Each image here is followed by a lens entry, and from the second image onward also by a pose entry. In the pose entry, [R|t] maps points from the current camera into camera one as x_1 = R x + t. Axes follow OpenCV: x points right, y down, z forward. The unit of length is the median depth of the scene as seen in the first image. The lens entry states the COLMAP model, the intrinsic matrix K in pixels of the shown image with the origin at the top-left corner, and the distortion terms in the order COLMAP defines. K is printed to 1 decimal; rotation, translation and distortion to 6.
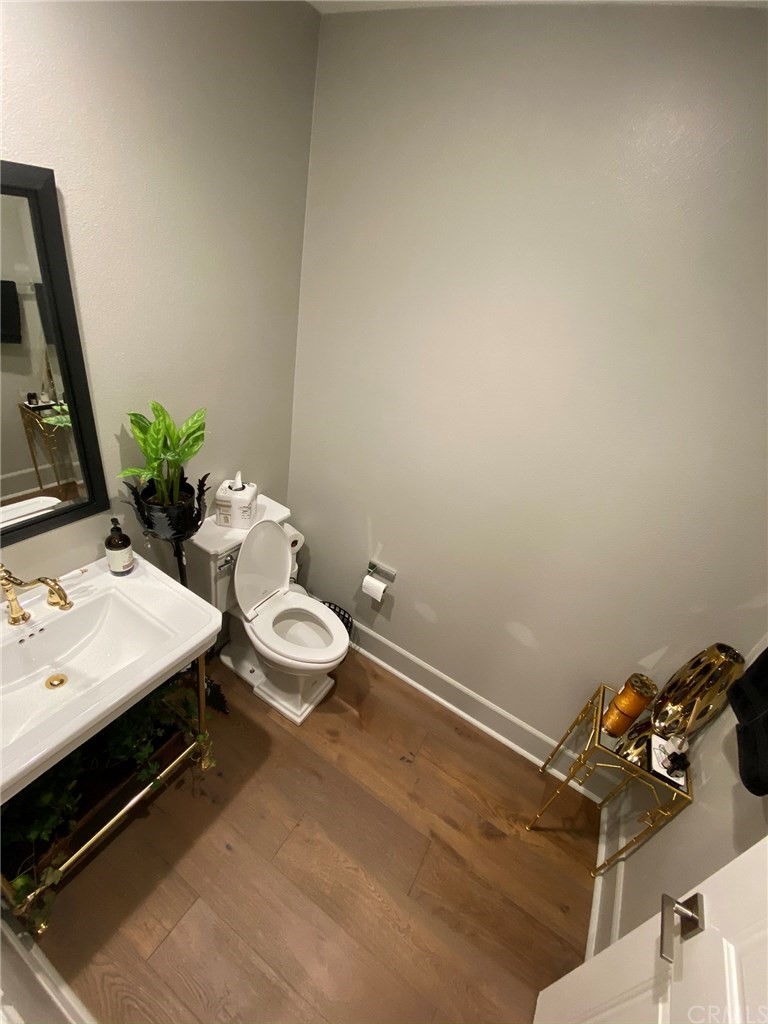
lens RADIAL K [[416.2, 0, 384.0], [0, 416.2, 512.0], [0, 0, 1]] dist [0.001483, -0.013094]
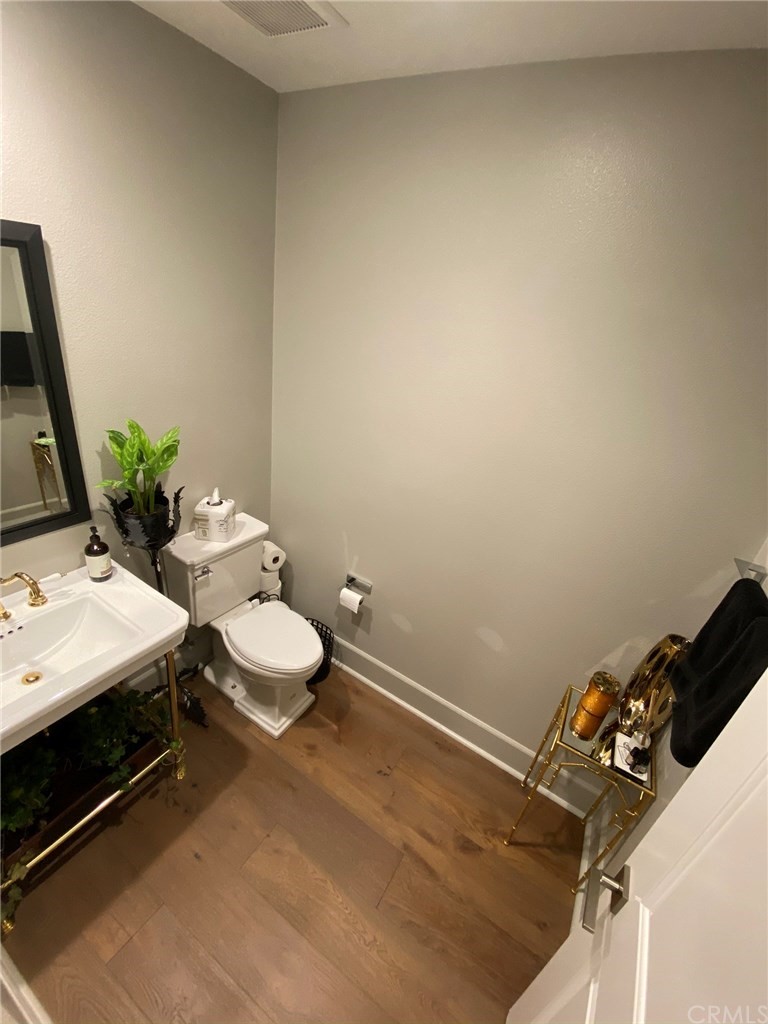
lens RADIAL K [[416.2, 0, 384.0], [0, 416.2, 512.0], [0, 0, 1]] dist [0.001483, -0.013094]
pose [[0.999053, -0.029193, -0.032270, 0.124614], [0.026018, 0.995159, -0.094774, 0.082859], [0.034881, 0.093845, 0.994976, -0.052448]]
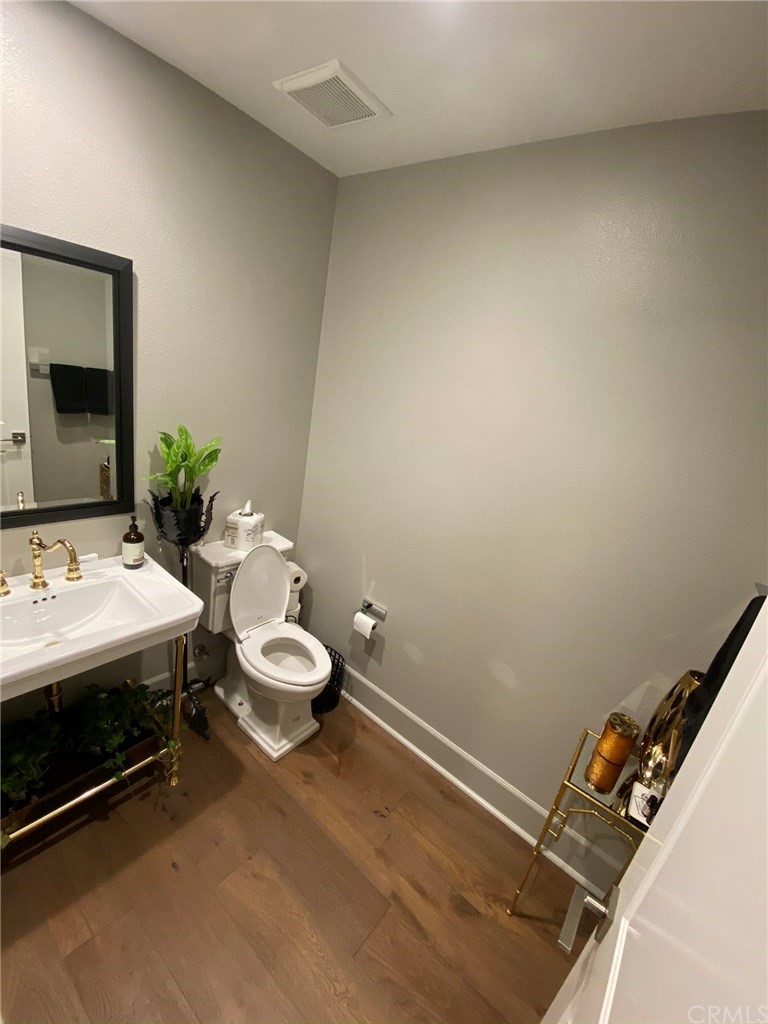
lens RADIAL K [[416.2, 0, 384.0], [0, 416.2, 512.0], [0, 0, 1]] dist [0.001483, -0.013094]
pose [[0.990684, 0.033910, -0.131894, 0.189936], [-0.066546, 0.965542, -0.251596, 0.213733], [0.118817, 0.258029, 0.958803, -0.063024]]
